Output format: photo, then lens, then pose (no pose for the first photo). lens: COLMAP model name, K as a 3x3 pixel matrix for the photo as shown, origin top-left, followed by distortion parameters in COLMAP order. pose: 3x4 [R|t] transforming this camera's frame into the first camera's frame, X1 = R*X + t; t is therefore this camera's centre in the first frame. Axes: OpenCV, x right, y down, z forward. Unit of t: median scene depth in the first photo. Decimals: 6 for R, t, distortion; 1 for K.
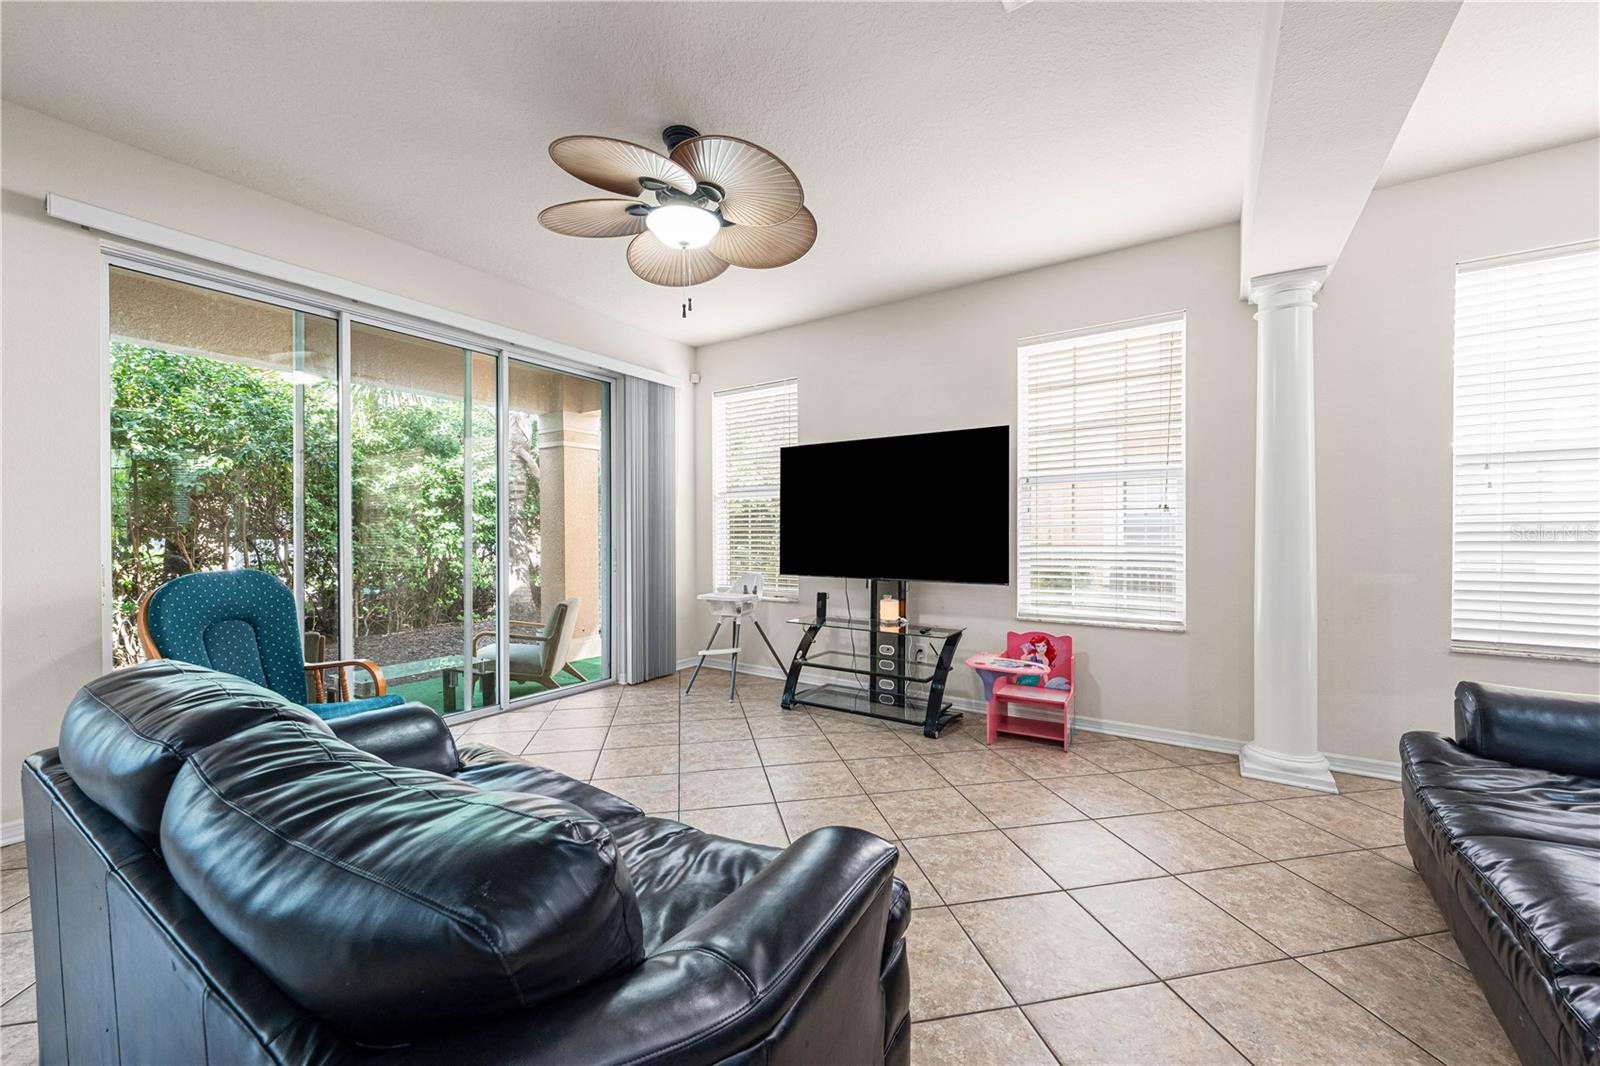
lens RADIAL K [[614.8, 0, 813.7], [0, 614.8, 538.3], [0, 0, 1]] dist [-0.004083, 0.000124]
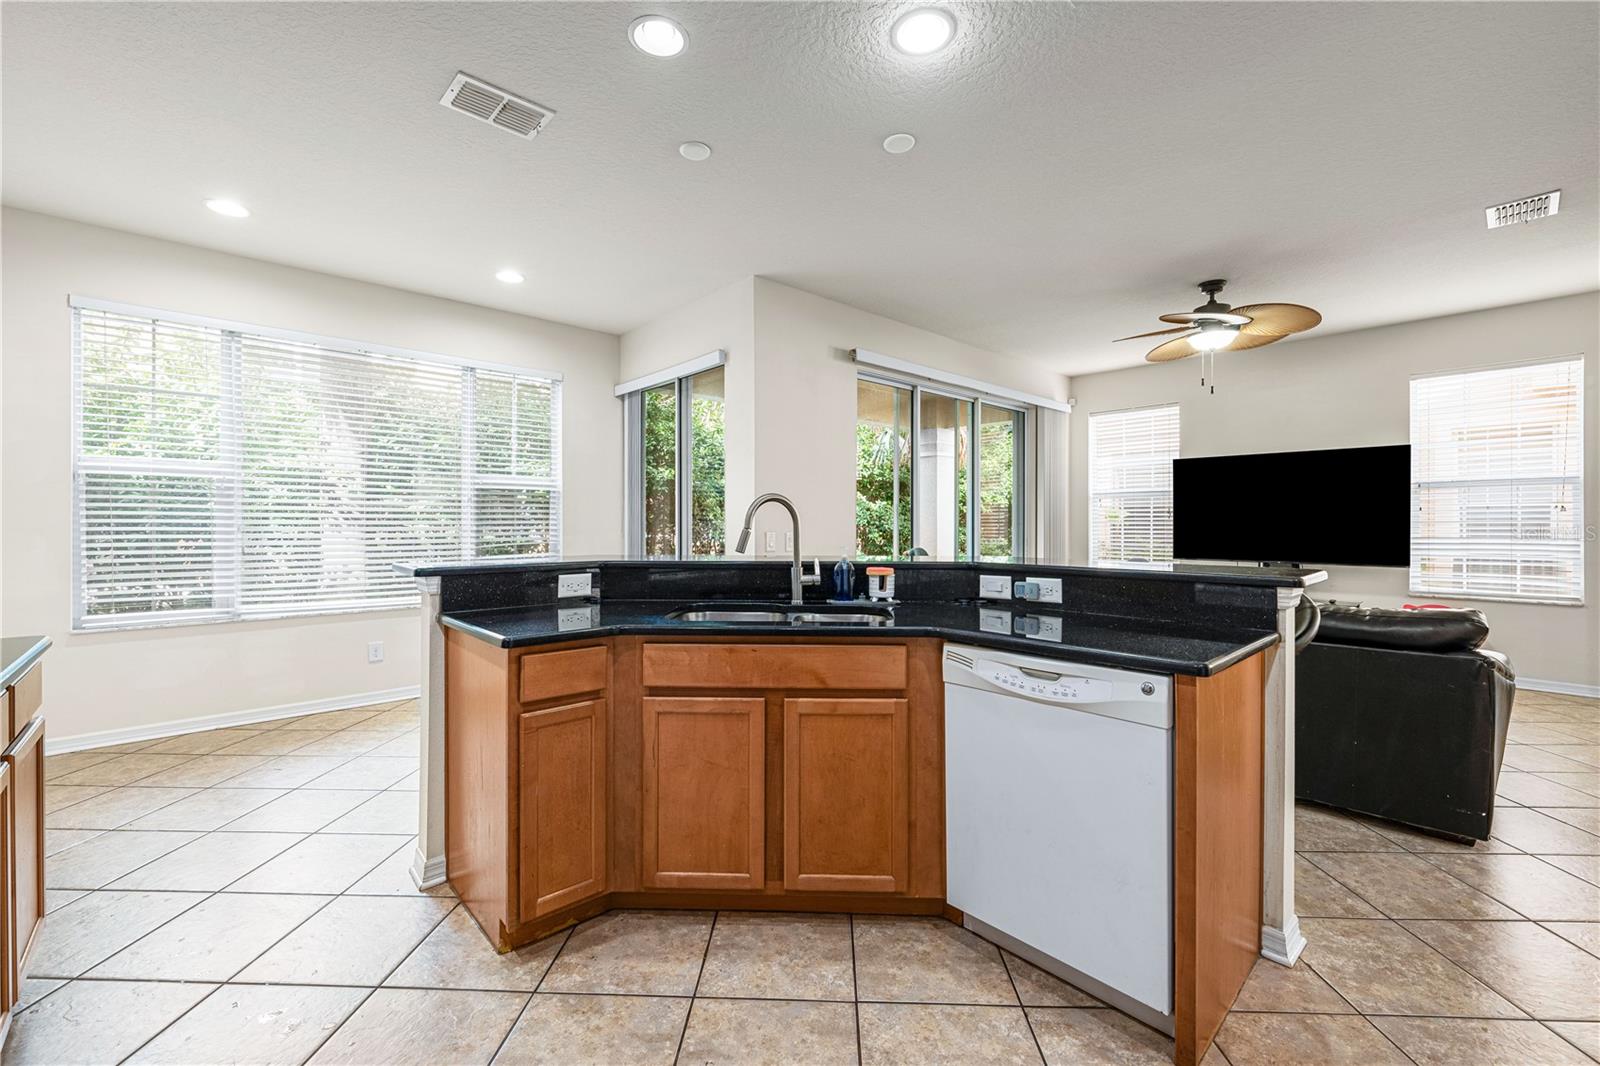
lens RADIAL K [[681.4, 0, 799.5], [0, 681.4, 521.8], [0, 0, 1]] dist [0.000238, -0.000340]
pose [[0.970678, 0.001416, -0.240379, -0.553858], [-0.003345, 0.999965, -0.007615, -0.004711], [0.240359, 0.008196, 0.970649, -0.666334]]
